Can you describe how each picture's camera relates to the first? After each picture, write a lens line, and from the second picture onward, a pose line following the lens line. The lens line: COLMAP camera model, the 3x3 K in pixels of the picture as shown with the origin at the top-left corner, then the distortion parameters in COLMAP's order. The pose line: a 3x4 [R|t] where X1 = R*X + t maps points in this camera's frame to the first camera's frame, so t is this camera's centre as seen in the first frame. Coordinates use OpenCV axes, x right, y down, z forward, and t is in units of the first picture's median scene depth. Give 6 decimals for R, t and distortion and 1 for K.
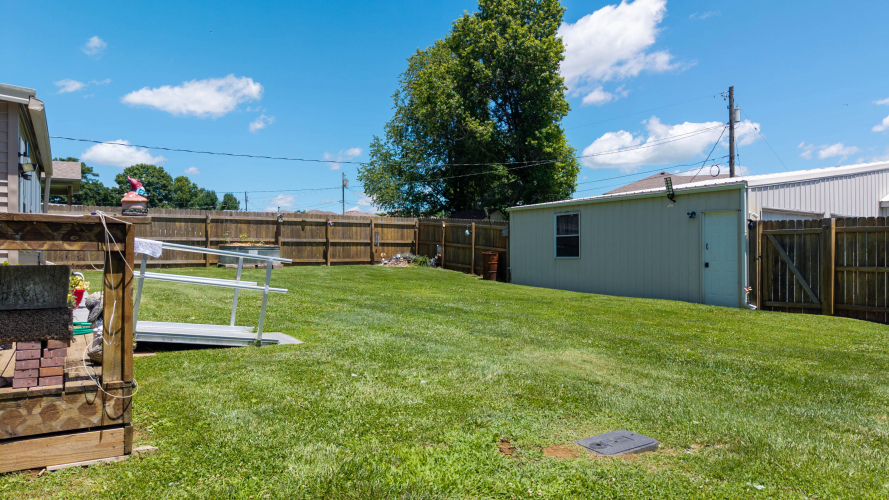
lens RADIAL K [[599.7, 0, 444.5], [0, 599.7, 250.0], [0, 0, 1]] dist [0.059272, -0.104046]
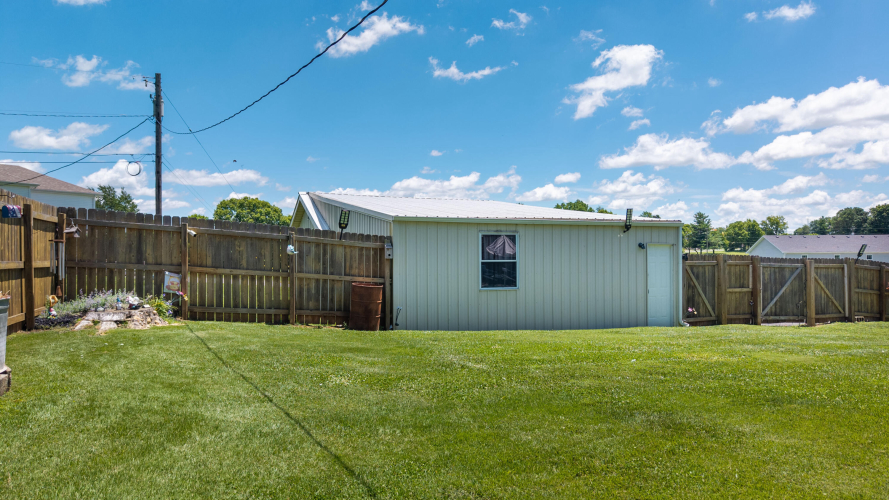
lens RADIAL K [[599.7, 0, 444.5], [0, 599.7, 250.0], [0, 0, 1]] dist [0.059272, -0.104046]
pose [[0.171741, 0.015956, 0.985013, -0.570223], [-0.005791, 0.999868, -0.015187, -0.025303], [-0.985125, -0.003096, 0.171810, 0.918035]]
